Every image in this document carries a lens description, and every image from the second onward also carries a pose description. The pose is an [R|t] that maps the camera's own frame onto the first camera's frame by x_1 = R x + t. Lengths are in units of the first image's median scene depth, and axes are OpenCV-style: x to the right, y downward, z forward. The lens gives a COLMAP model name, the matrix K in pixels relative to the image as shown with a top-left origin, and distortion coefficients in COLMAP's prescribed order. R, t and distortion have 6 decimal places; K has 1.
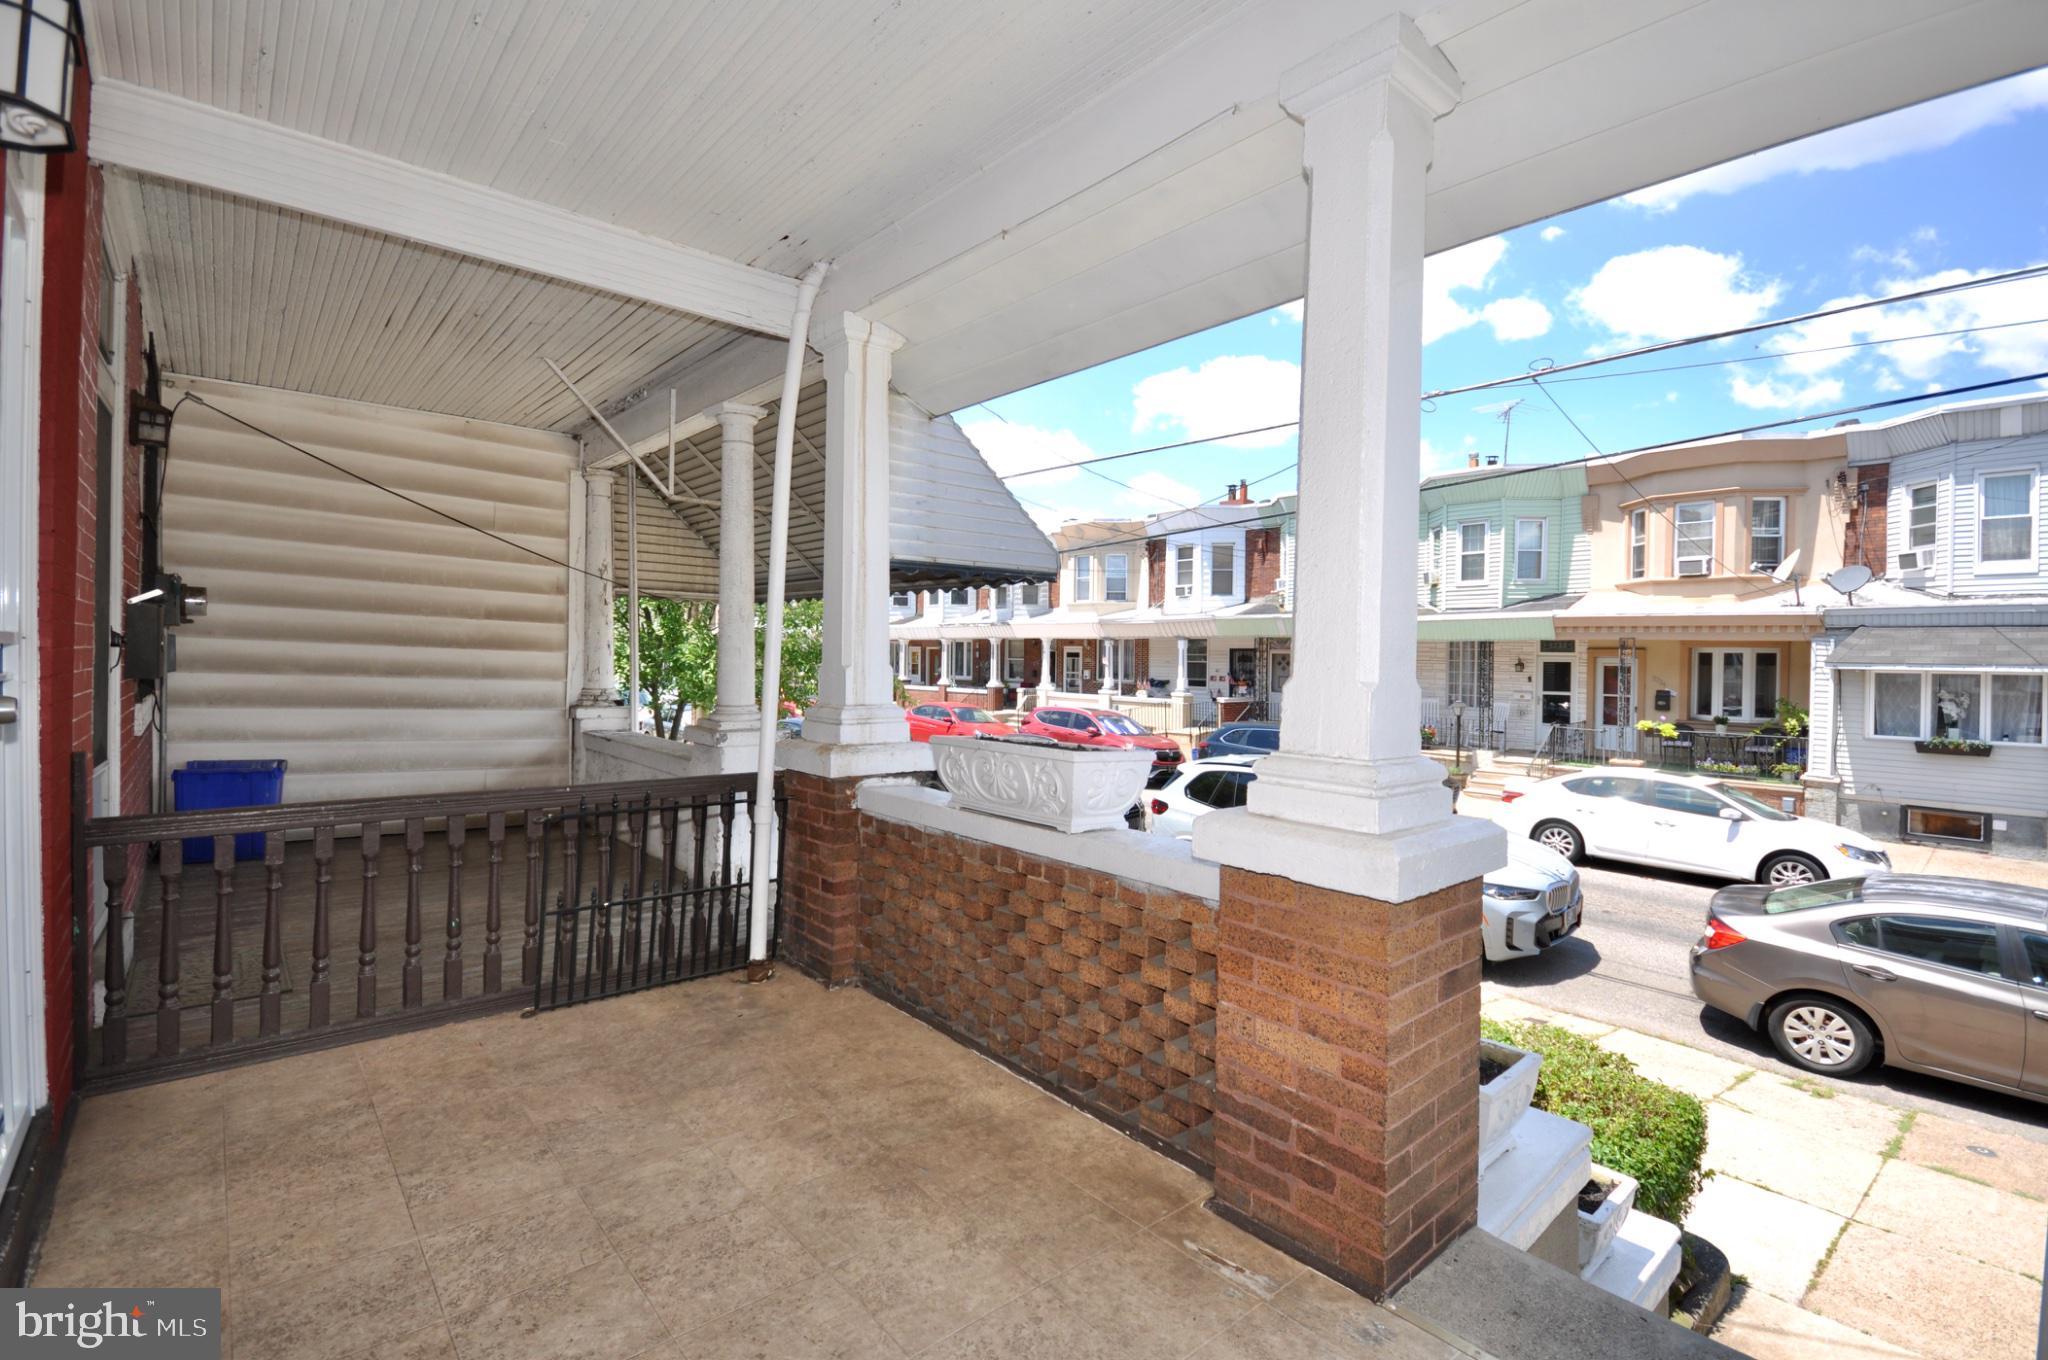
lens RADIAL K [[918.3, 0, 1019.3], [0, 918.3, 667.9], [0, 0, 1]] dist [0.002171, -0.004763]
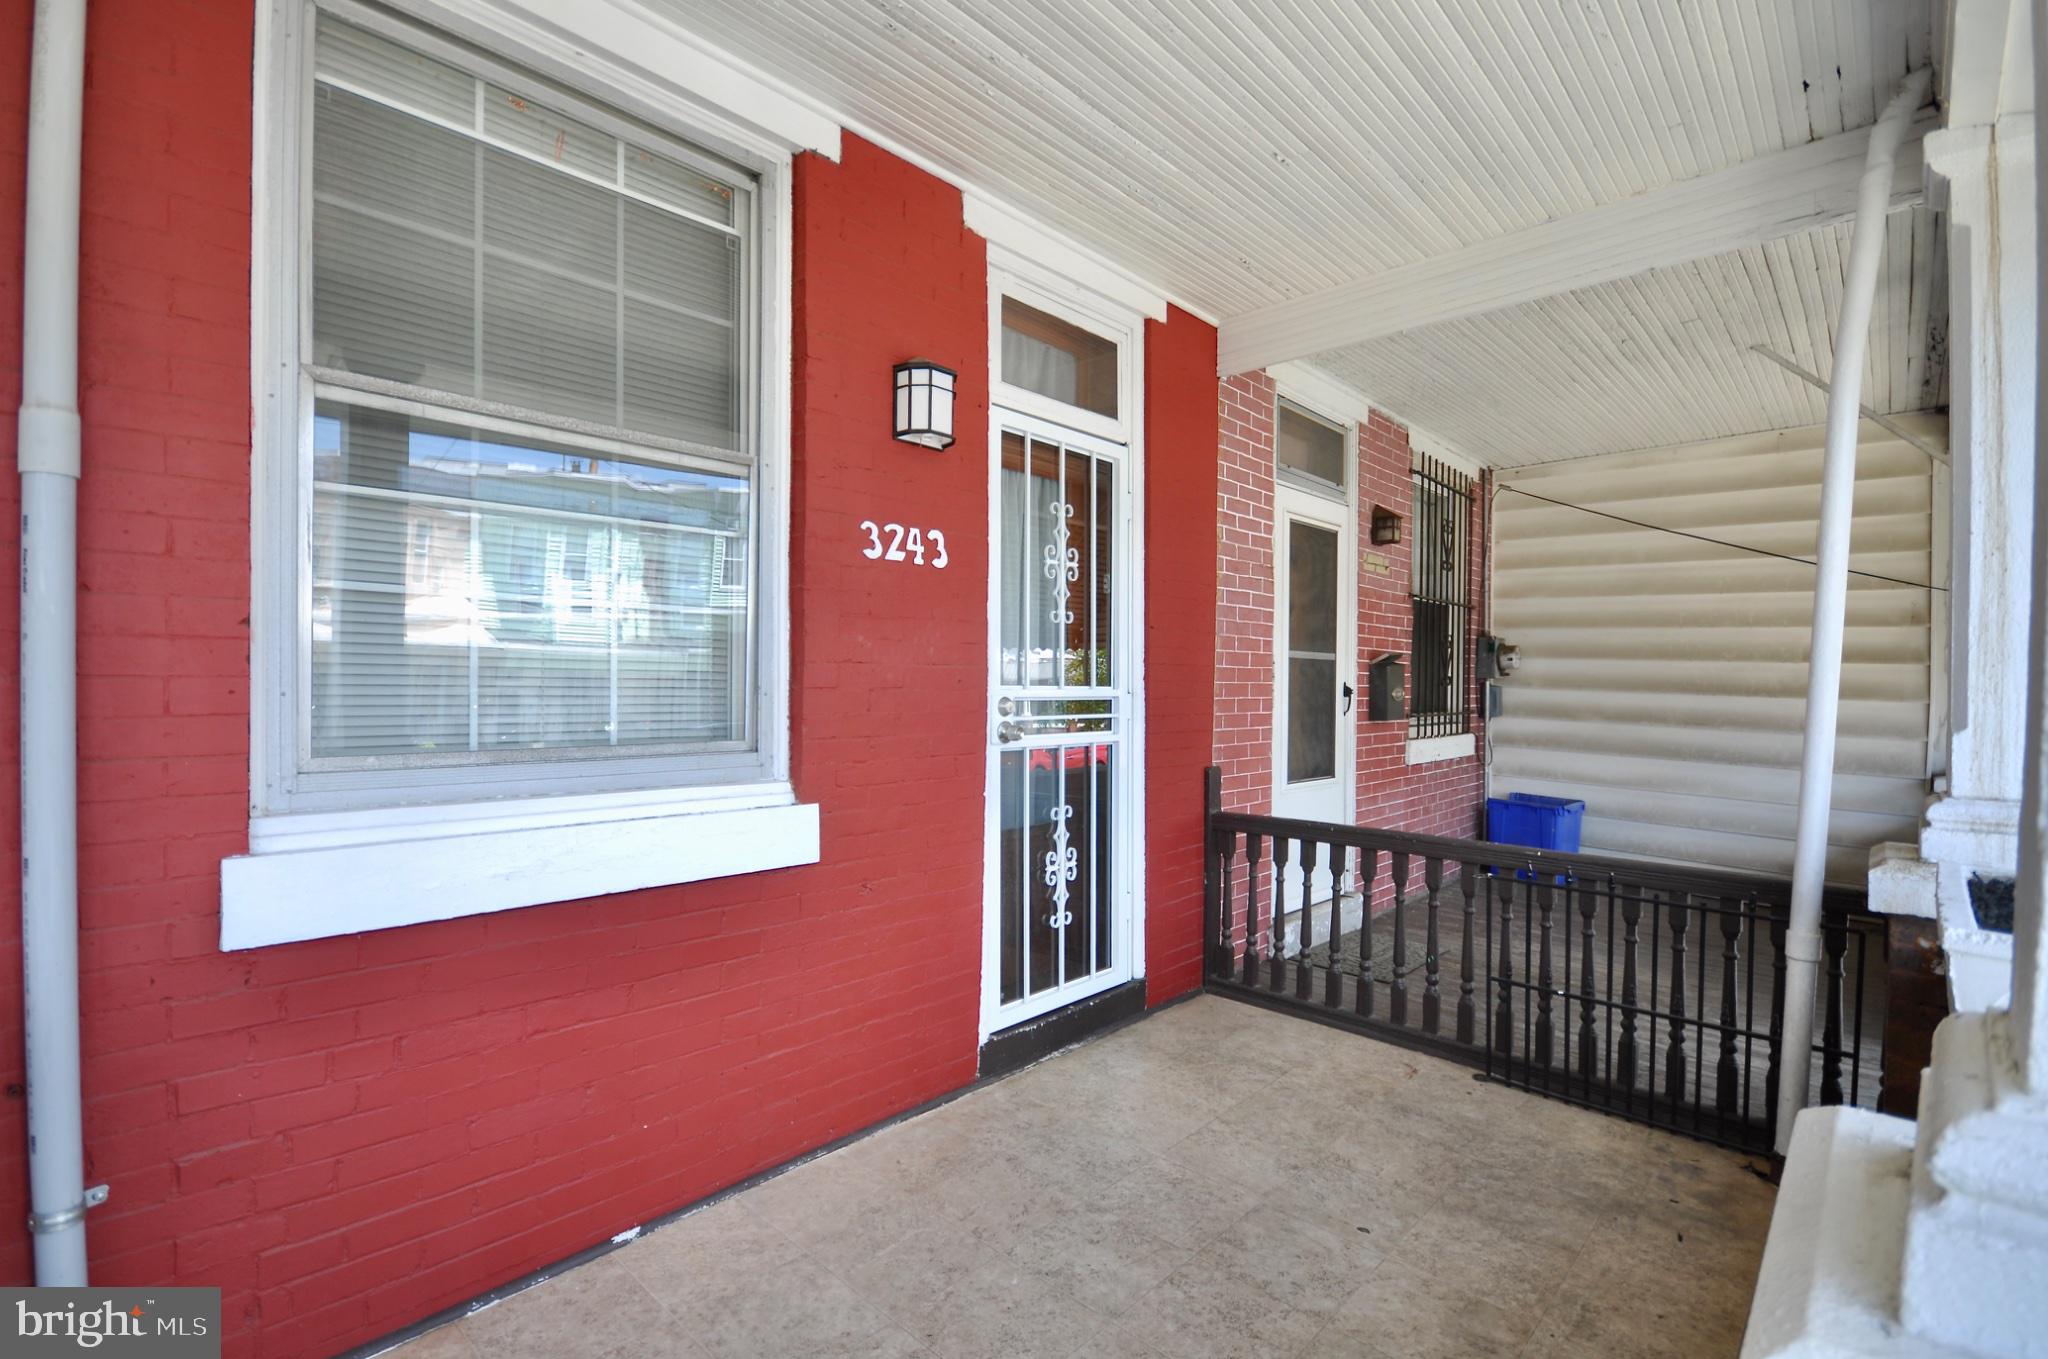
lens RADIAL K [[918.3, 0, 991.5], [0, 918.3, 690.4], [0, 0, 1]] dist [0.002171, -0.004763]
pose [[0.087316, -0.008898, -0.996141, 0.630754], [-0.018199, 0.999779, -0.010526, -0.017114], [0.996014, 0.019048, 0.087135, 0.645281]]
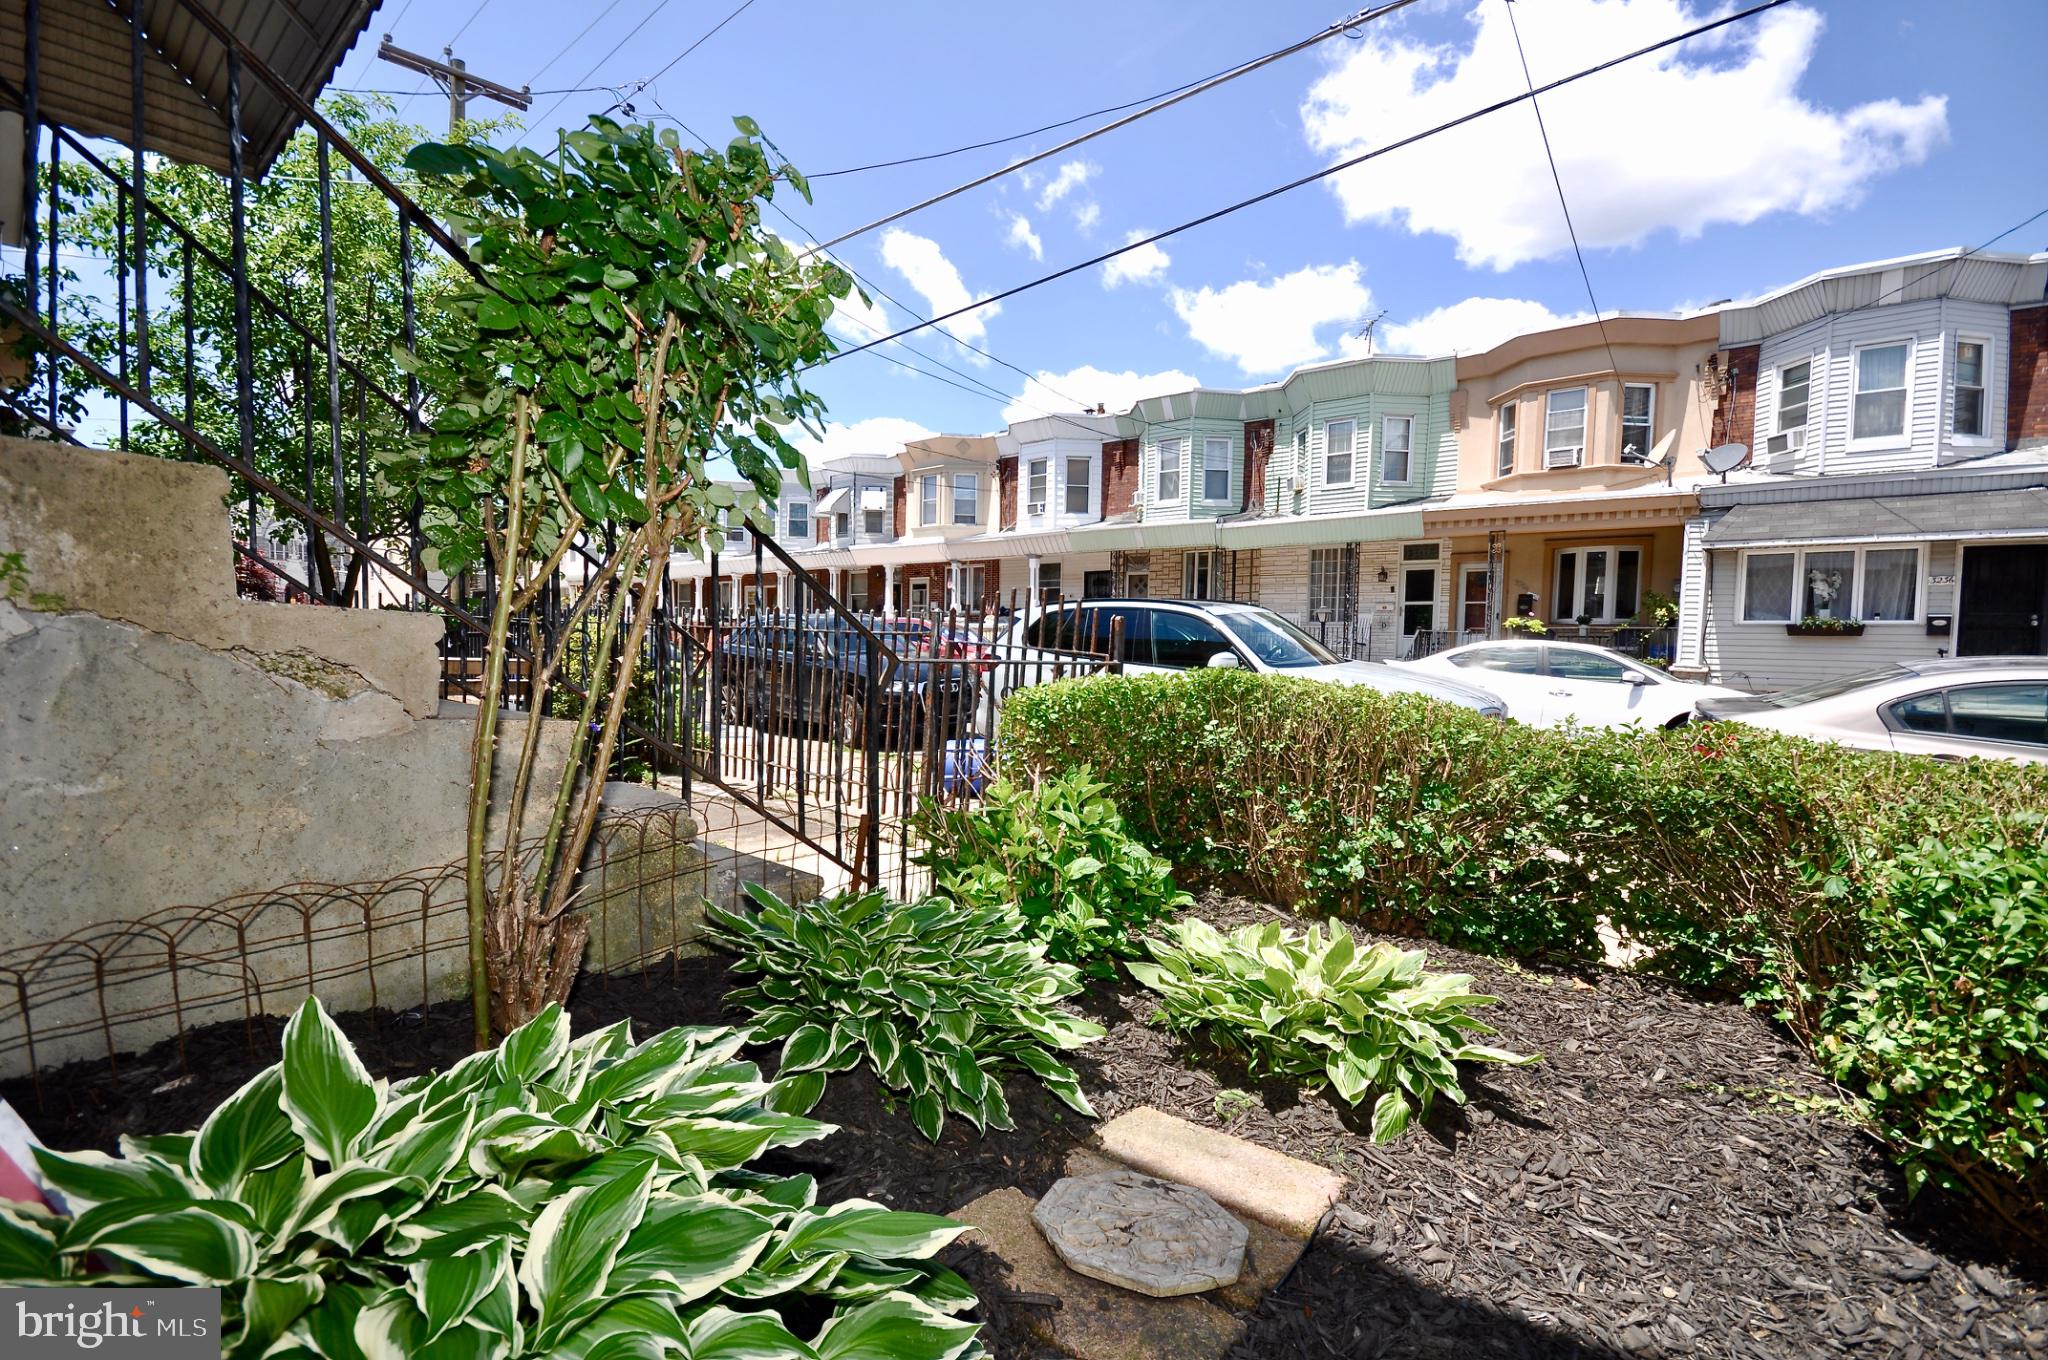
lens RADIAL K [[918.3, 0, 1006.5], [0, 918.3, 679.5], [0, 0, 1]] dist [0.002171, -0.004763]
pose [[0.990224, 0.002376, 0.139467, 0.027451], [-0.008435, 0.999045, 0.042869, 0.067560], [-0.139232, -0.043626, 0.989298, 0.108648]]
